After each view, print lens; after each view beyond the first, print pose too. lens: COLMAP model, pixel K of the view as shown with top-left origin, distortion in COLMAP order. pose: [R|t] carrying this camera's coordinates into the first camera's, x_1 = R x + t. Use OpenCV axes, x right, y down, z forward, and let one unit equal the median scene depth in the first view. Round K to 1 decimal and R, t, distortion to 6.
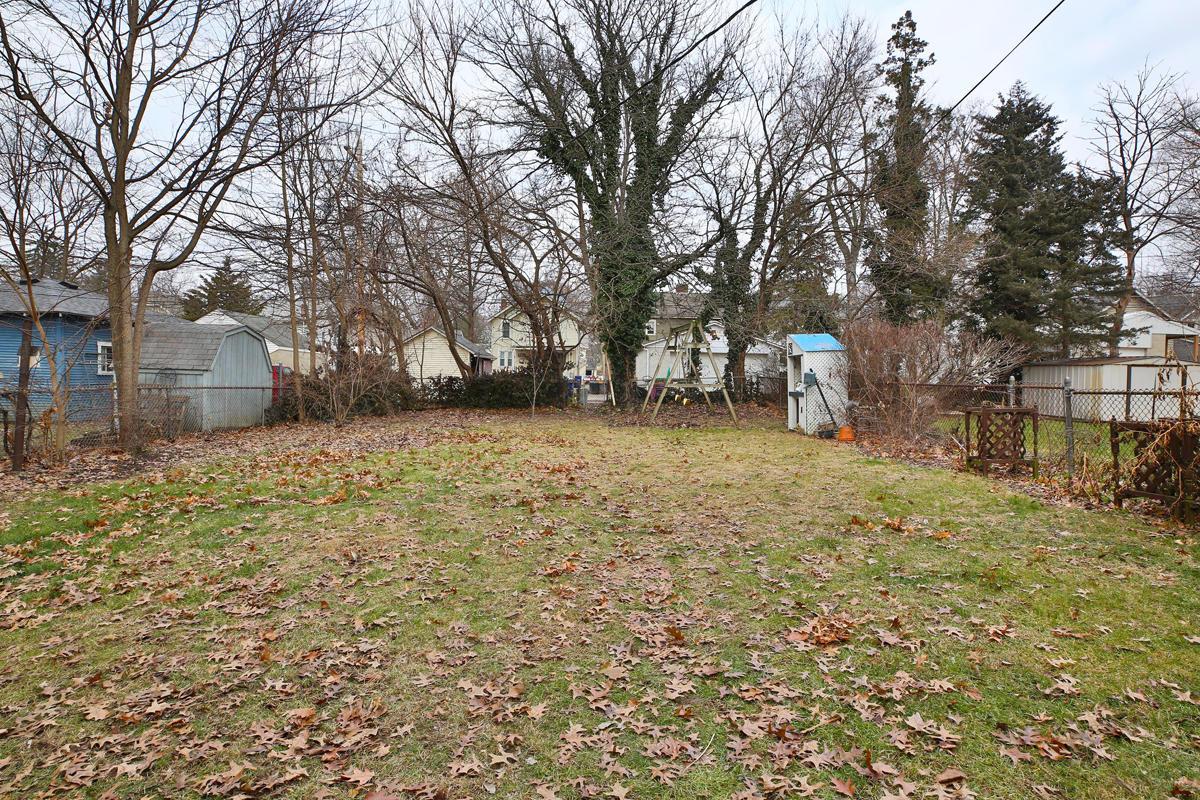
lens RADIAL K [[628.1, 0, 600.0], [0, 628.1, 400.0], [0, 0, 1]] dist [-0.022868, 0.001175]
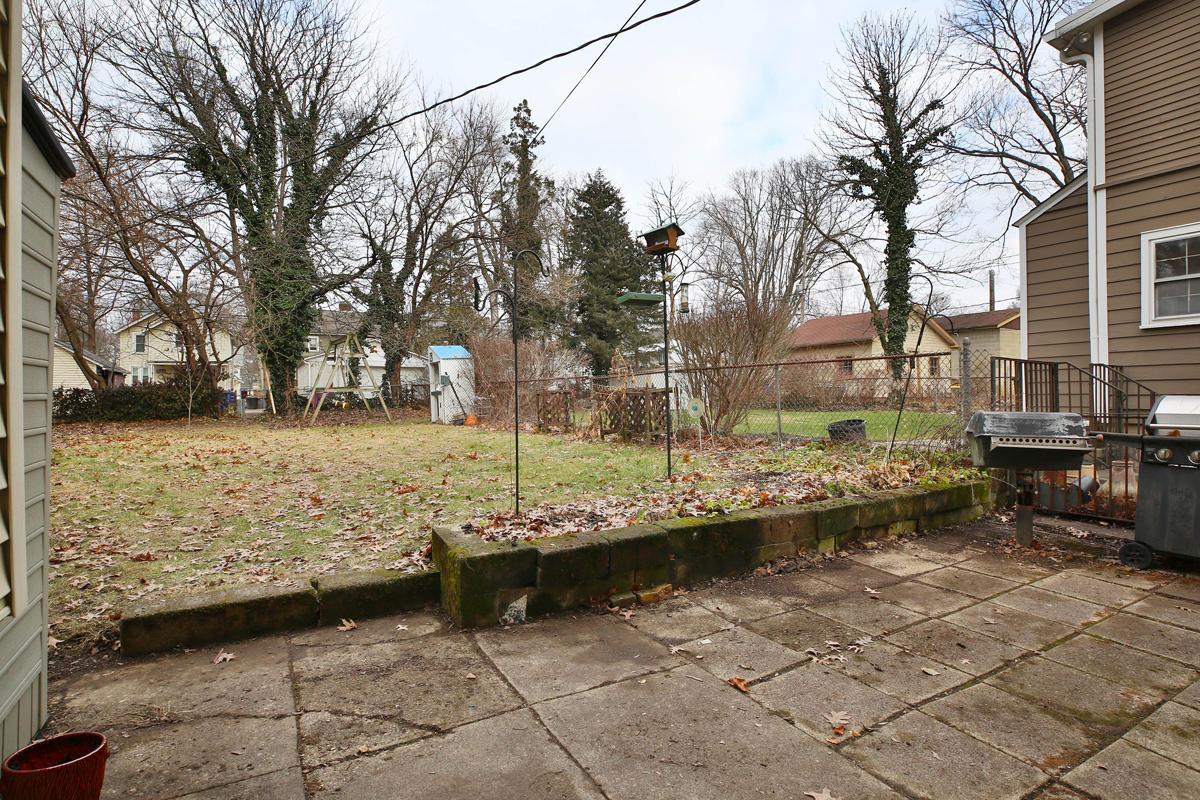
lens RADIAL K [[600.8, 0, 587.3], [0, 600.8, 398.4], [0, 0, 1]] dist [-0.036833, 0.010568]
pose [[0.873974, -0.019979, 0.485561, -0.002790], [0.036033, 0.999068, -0.023749, 0.025381], [-0.484634, 0.038253, 0.873880, -0.121004]]
